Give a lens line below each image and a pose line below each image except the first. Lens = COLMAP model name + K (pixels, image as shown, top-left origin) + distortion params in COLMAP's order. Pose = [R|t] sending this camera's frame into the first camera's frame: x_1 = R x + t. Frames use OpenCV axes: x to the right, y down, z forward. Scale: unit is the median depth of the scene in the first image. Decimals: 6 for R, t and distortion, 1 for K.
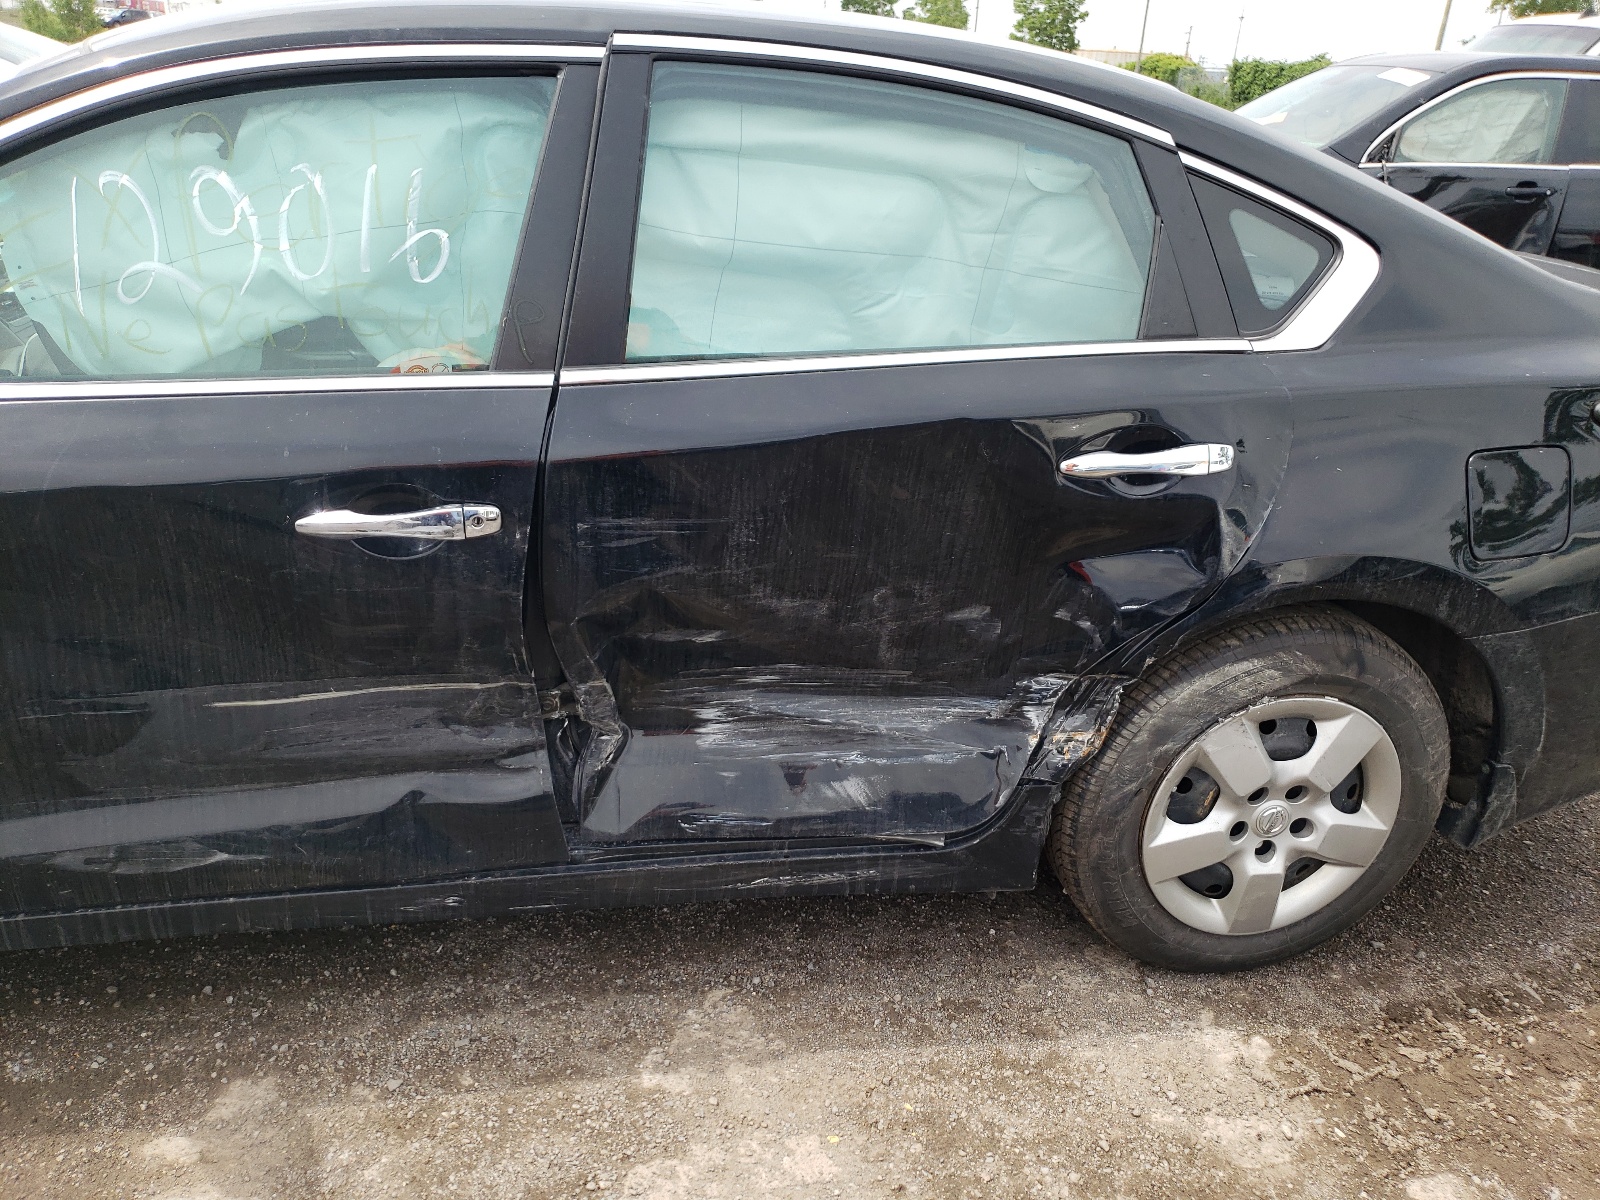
lens RADIAL K [[1261.3, 0, 798.5], [0, 1261.3, 643.4], [0, 0, 1]] dist [-0.001879, 0.008078]
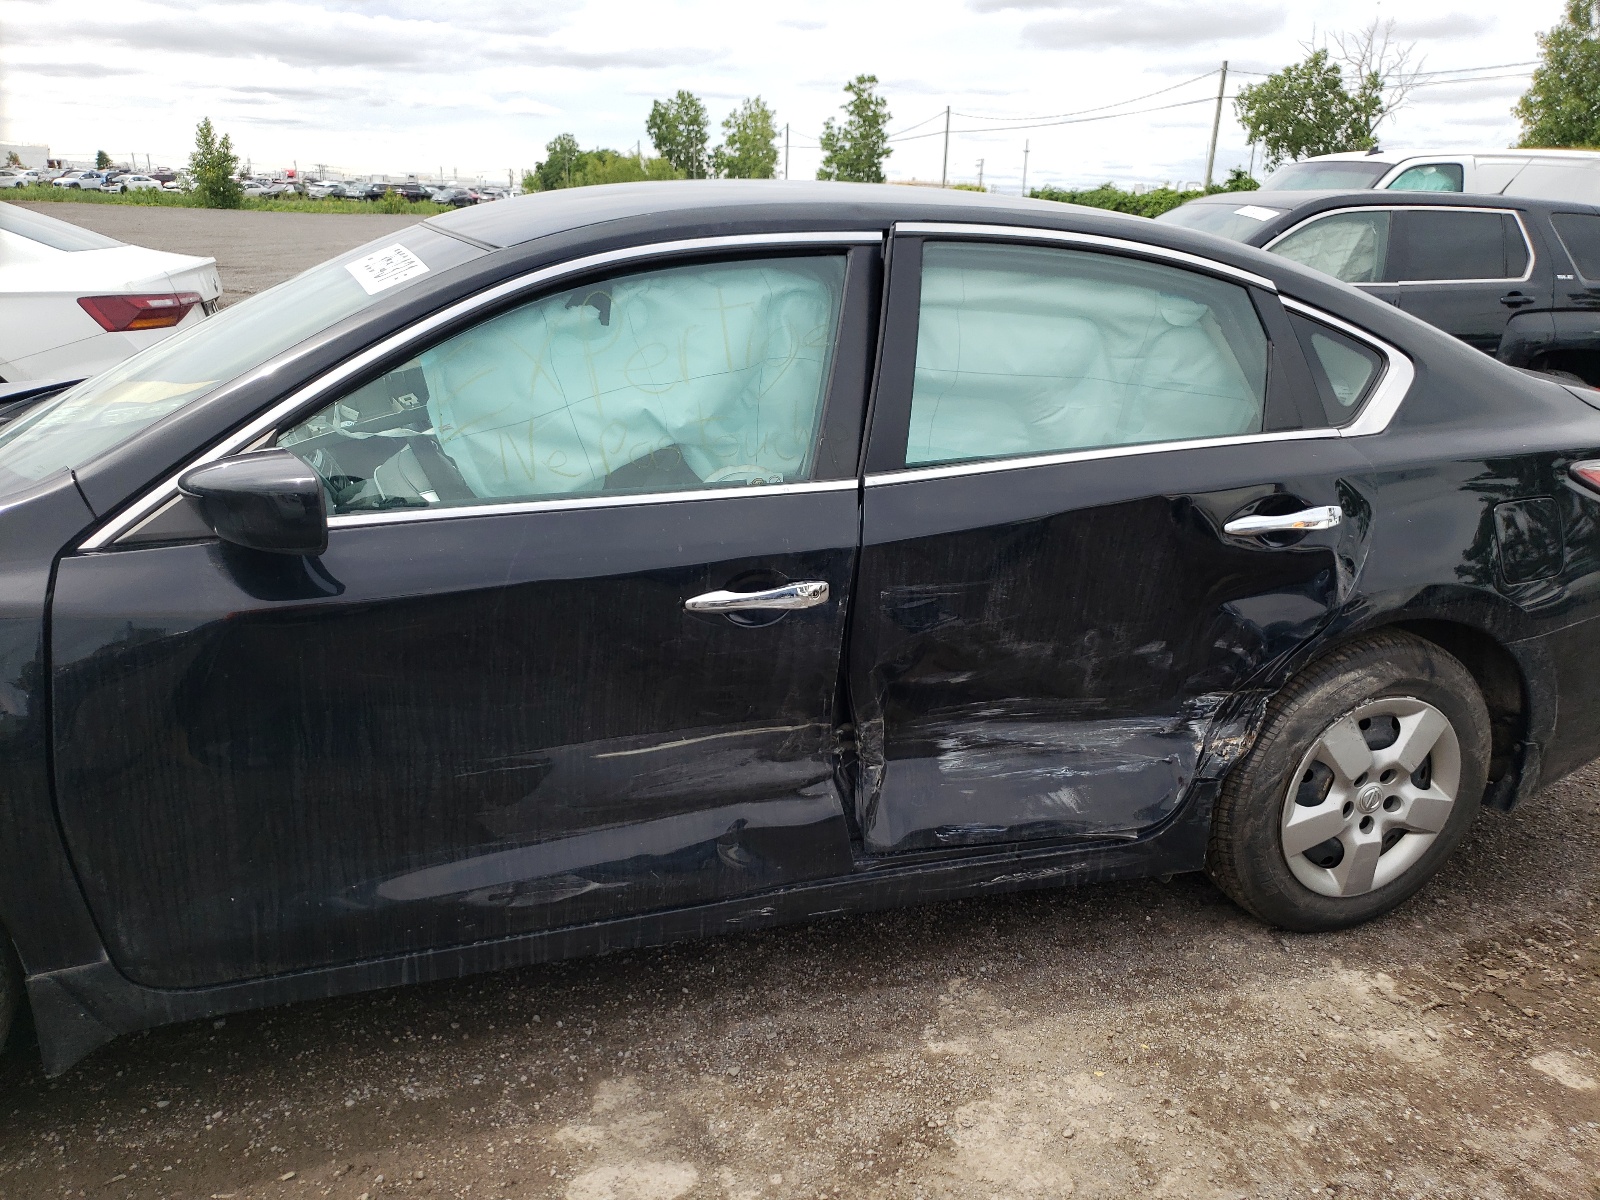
lens RADIAL K [[1261.3, 0, 798.5], [0, 1261.3, 643.4], [0, 0, 1]] dist [-0.001879, 0.008078]
pose [[0.990075, -0.065719, 0.124230, -0.371039], [0.076757, 0.993312, -0.086250, 0.053647], [-0.117731, 0.094930, 0.988498, -0.219866]]
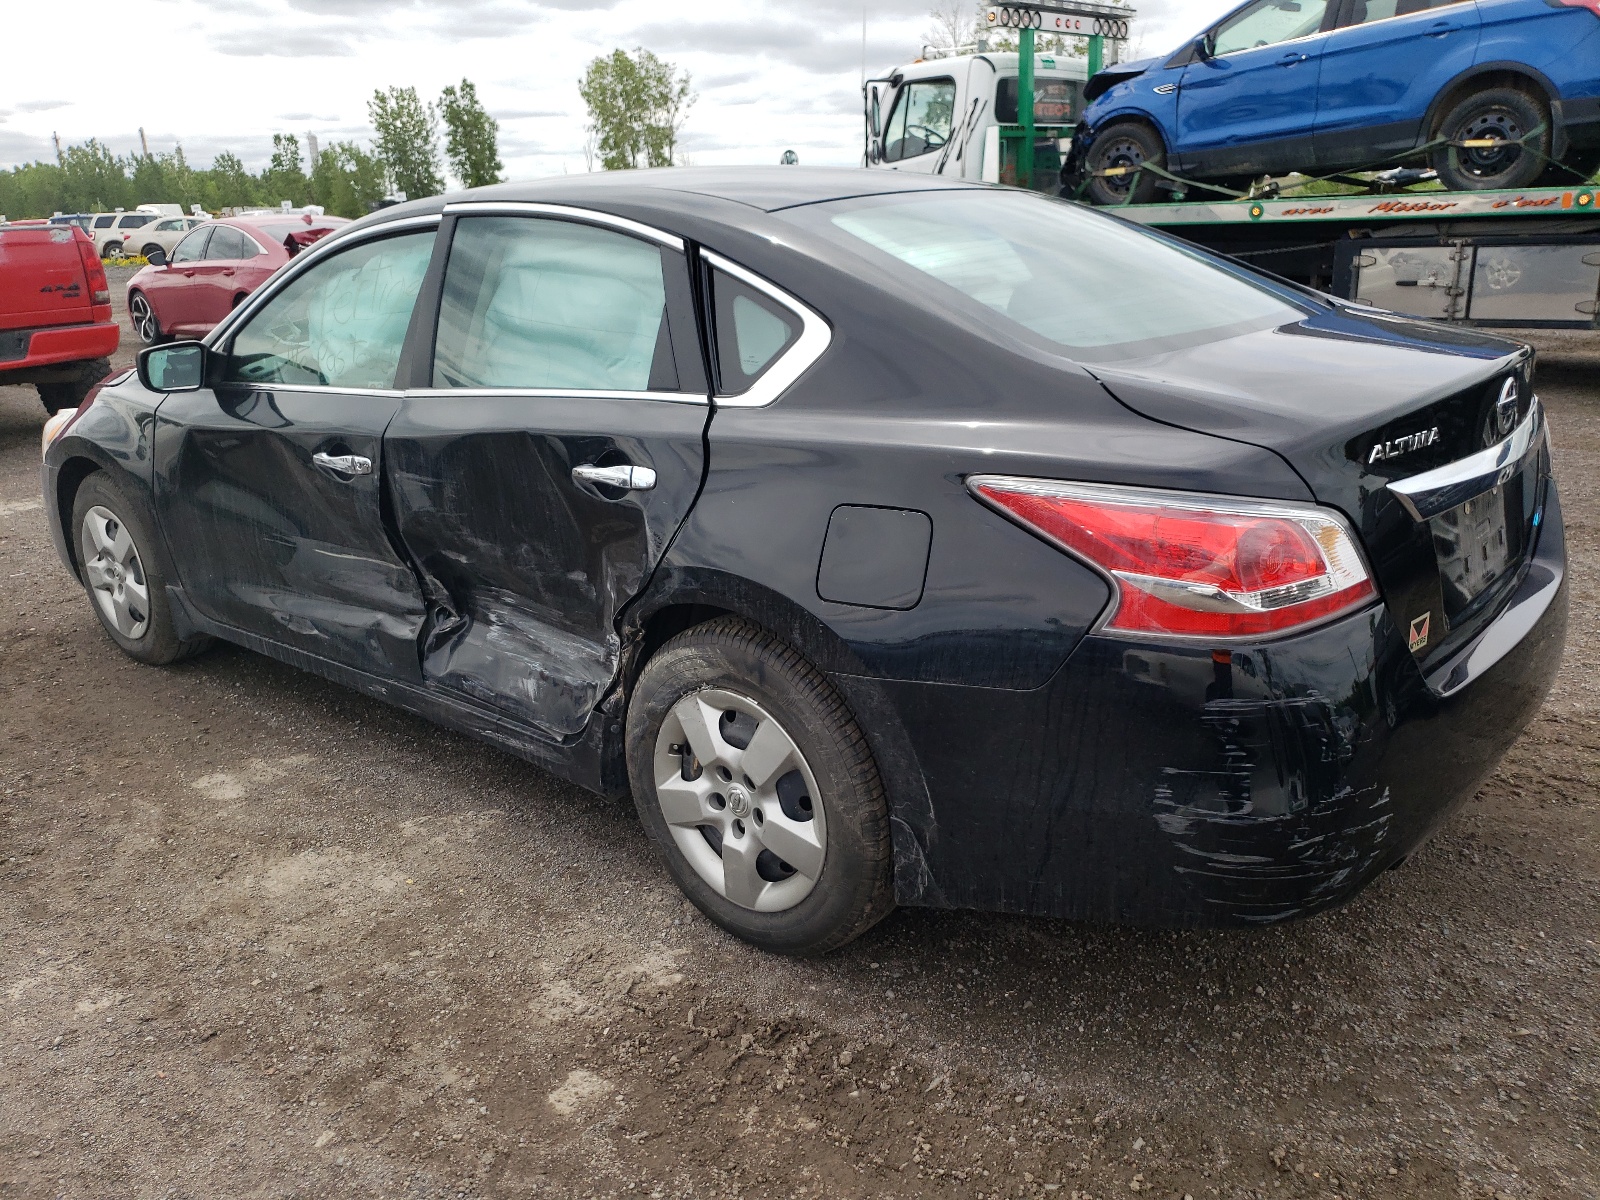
lens RADIAL K [[1260.2, 0, 800.7], [0, 1260.2, 632.1], [0, 0, 1]] dist [0.099487, -0.390232]
pose [[0.626518, 0.180732, -0.758163, 1.380421], [-0.261643, 0.965065, 0.013841, -0.047937], [0.734178, 0.189696, 0.651919, 0.263547]]
